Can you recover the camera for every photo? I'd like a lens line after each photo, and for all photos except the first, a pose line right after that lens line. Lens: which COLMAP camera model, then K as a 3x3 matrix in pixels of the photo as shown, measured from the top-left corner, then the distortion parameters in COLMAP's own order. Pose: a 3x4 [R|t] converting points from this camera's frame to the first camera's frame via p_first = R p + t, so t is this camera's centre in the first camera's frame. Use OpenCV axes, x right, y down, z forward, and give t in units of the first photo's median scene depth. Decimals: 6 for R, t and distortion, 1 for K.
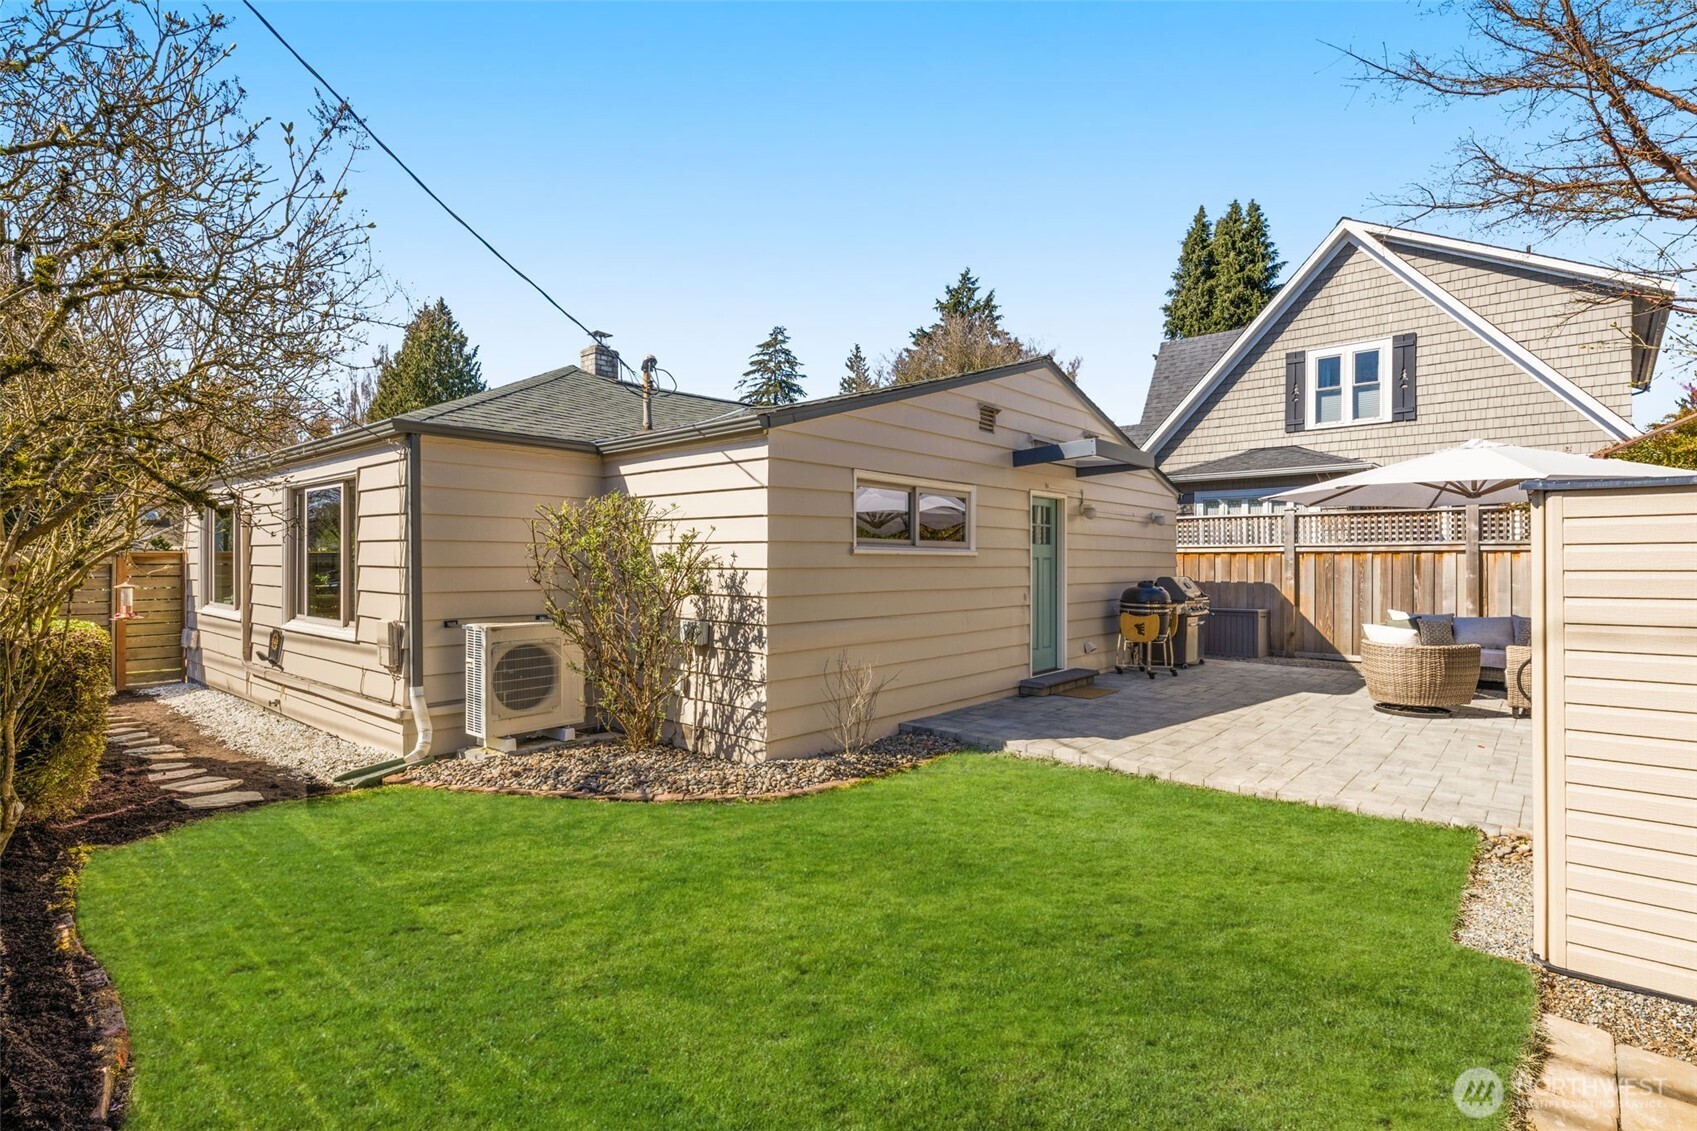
lens RADIAL K [[828.7, 0, 857.3], [0, 828.7, 557.7], [0, 0, 1]] dist [0.033037, -0.000262]
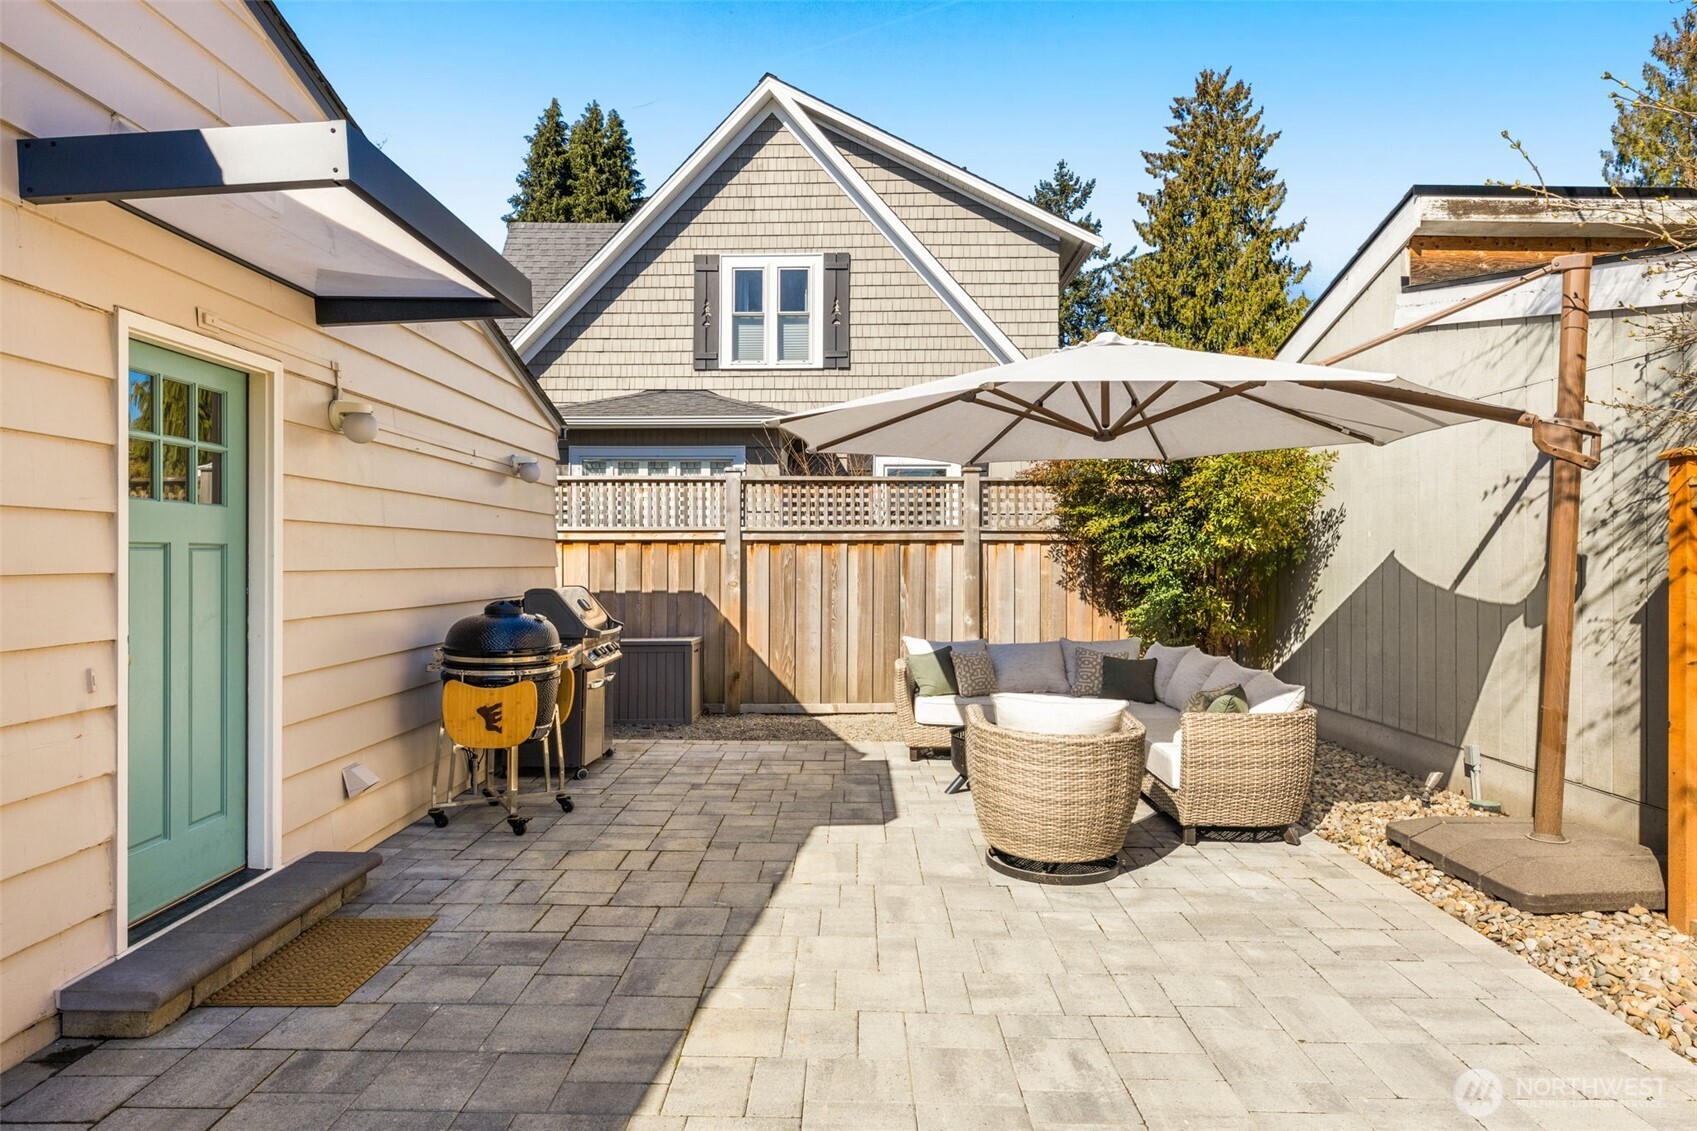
lens RADIAL K [[924.1, 0, 852.7], [0, 924.1, 556.4], [0, 0, 1]] dist [-0.001337, -0.002131]
pose [[0.752890, 0.000264, 0.658146, 0.121238], [-0.002890, 0.999992, 0.002904, 0.001972], [-0.658140, -0.004089, 0.752885, 0.376573]]
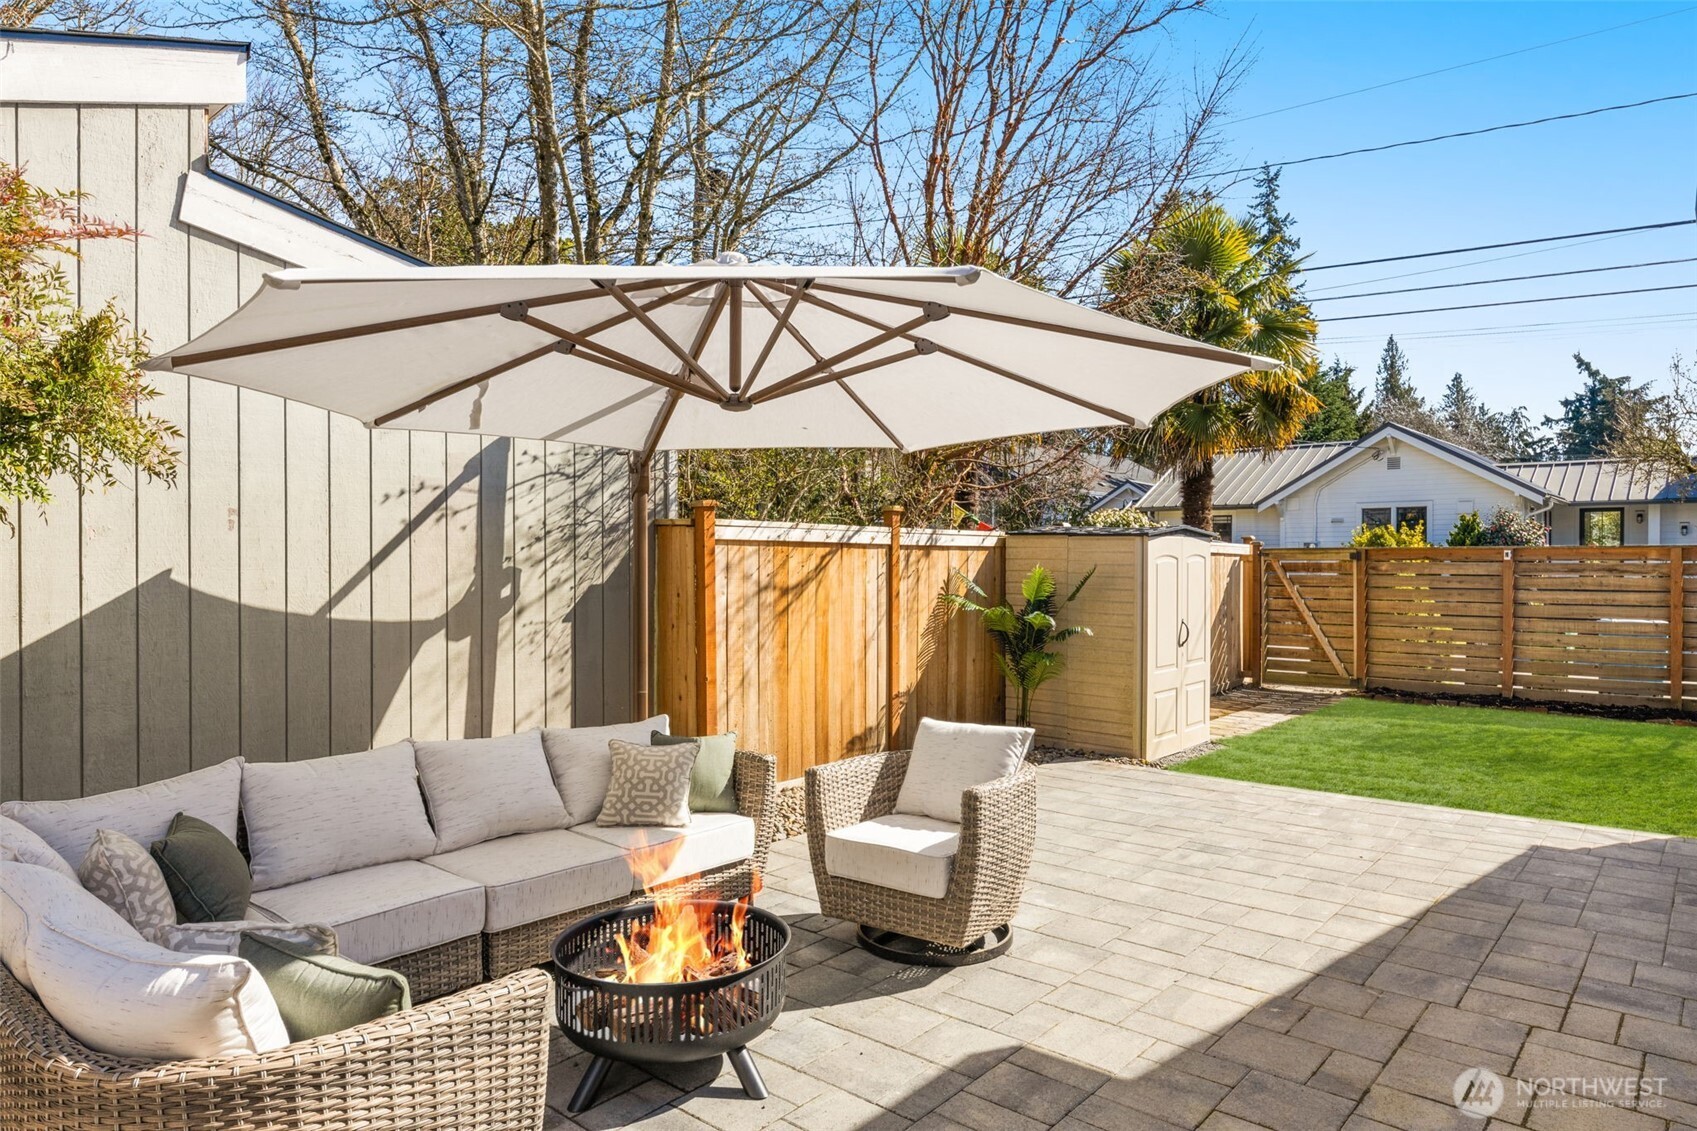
lens RADIAL K [[1043.0, 0, 845.1], [0, 1043.0, 563.6], [0, 0, 1]] dist [0.001033, -0.002679]
pose [[-0.999990, -0.003392, -0.002956, 0.421797], [-0.003389, 0.999994, -0.001089, 0.000232], [0.002959, -0.001079, -0.999995, 0.897202]]
